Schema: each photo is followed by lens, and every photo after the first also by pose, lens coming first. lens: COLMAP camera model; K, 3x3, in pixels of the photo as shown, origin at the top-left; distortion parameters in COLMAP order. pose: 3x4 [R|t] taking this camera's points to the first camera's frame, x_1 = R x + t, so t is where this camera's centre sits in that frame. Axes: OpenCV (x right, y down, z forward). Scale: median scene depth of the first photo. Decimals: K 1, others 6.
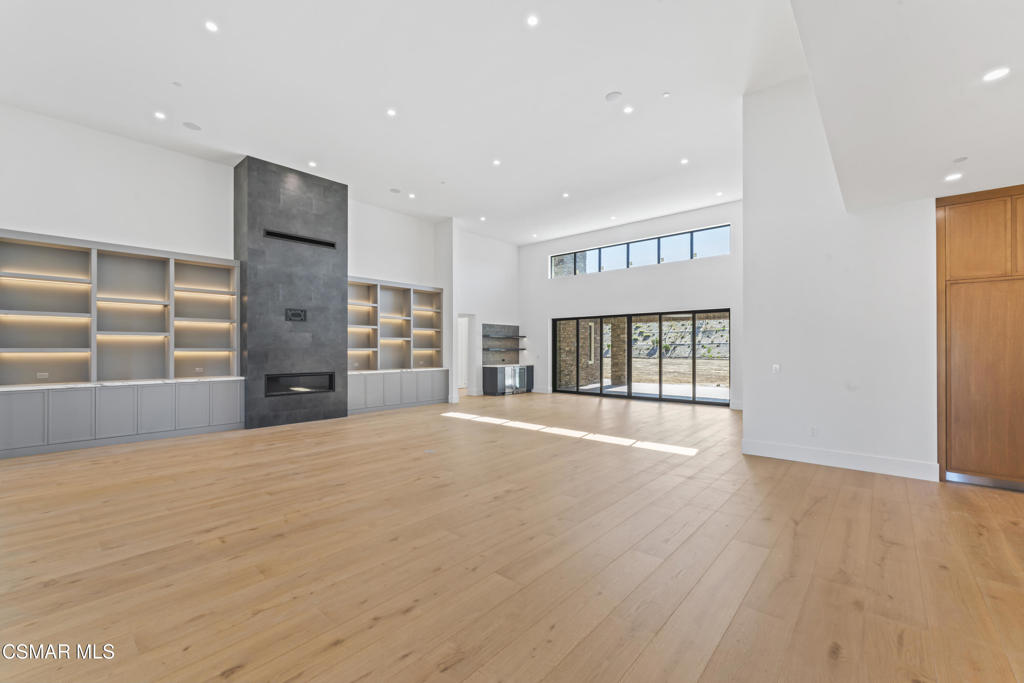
lens RADIAL K [[424.1, 0, 516.4], [0, 424.1, 346.9], [0, 0, 1]] dist [0.000653, 0.000115]
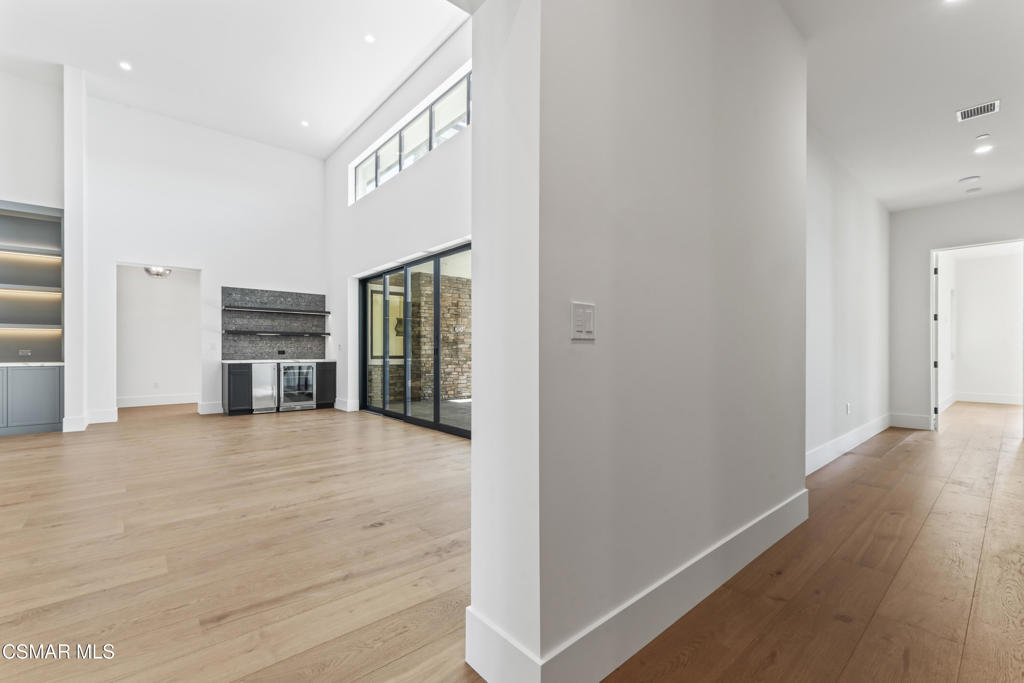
lens RADIAL K [[437.2, 0, 512.4], [0, 437.2, 346.9], [0, 0, 1]] dist [-0.000467, 0.000092]
pose [[0.989771, 0.001535, -0.142657, 1.104111], [-0.000589, 0.999978, 0.006674, 0.058339], [0.142664, -0.006522, 0.989750, 1.377641]]
